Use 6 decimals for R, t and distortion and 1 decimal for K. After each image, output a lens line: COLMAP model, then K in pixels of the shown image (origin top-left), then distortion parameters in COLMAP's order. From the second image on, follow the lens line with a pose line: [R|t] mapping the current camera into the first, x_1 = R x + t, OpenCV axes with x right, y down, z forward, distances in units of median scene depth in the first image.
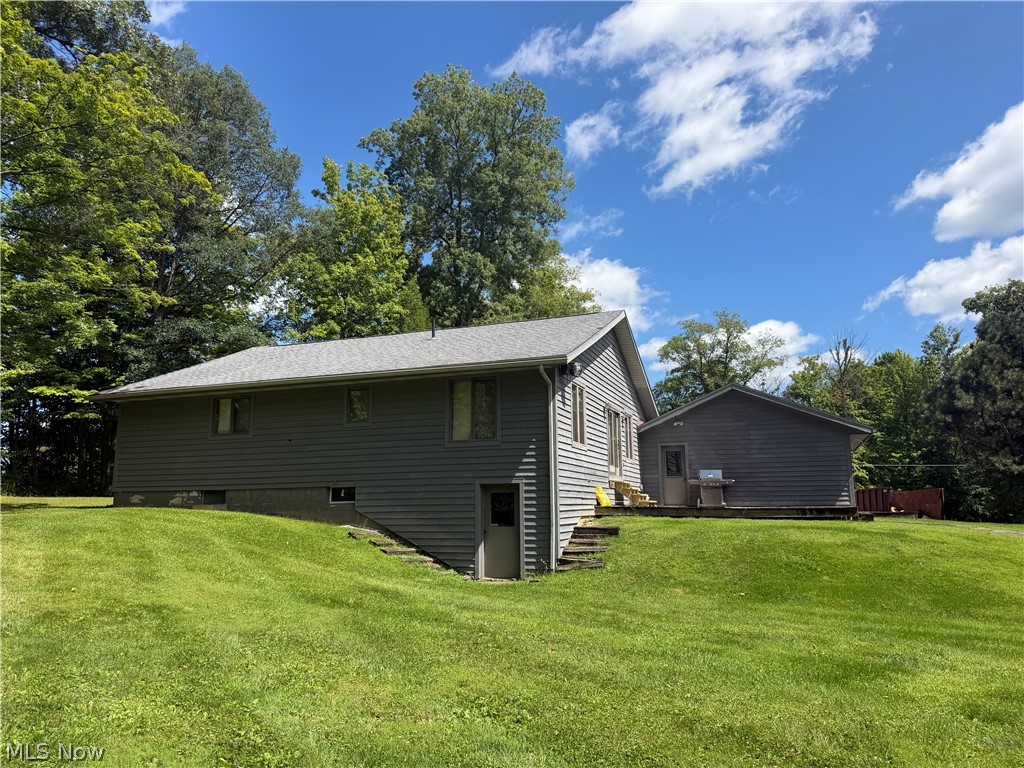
lens RADIAL K [[685.4, 0, 512.0], [0, 685.4, 384.0], [0, 0, 1]] dist [0.138020, -0.274919]
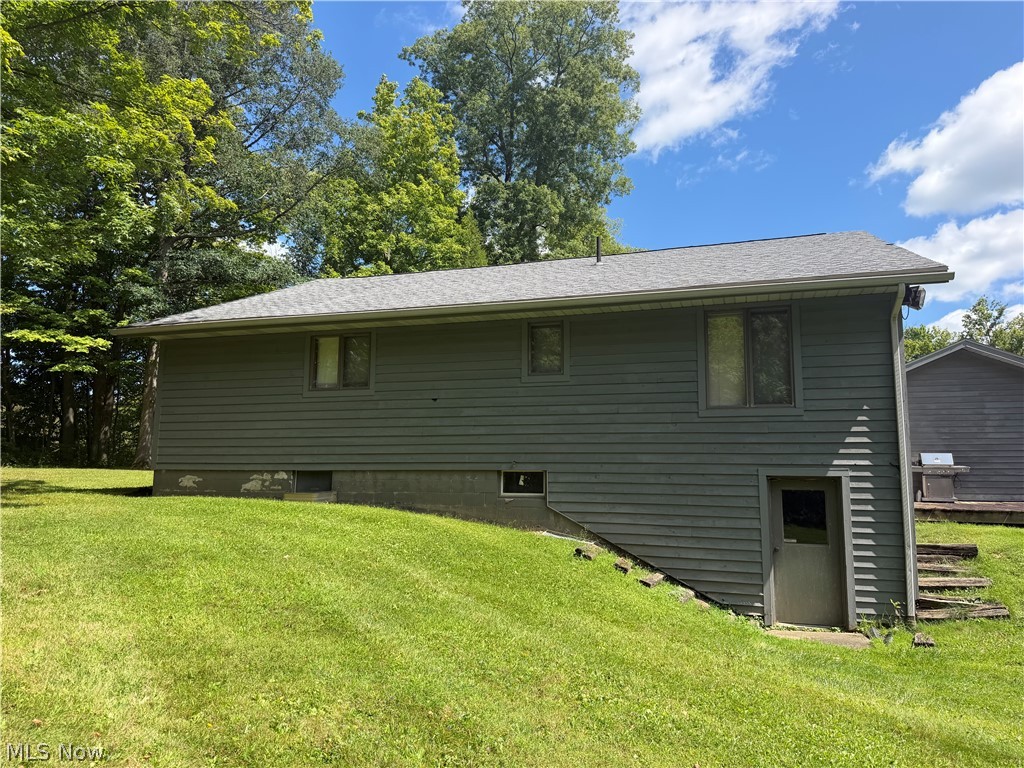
lens RADIAL K [[700.3, 0, 513.4], [0, 700.3, 382.6], [0, 0, 1]] dist [0.134265, -0.237490]
pose [[0.999375, 0.022392, 0.027338, -0.254010], [-0.023478, 0.998921, 0.040075, 0.034306], [-0.026411, -0.040691, 0.998823, 0.308700]]
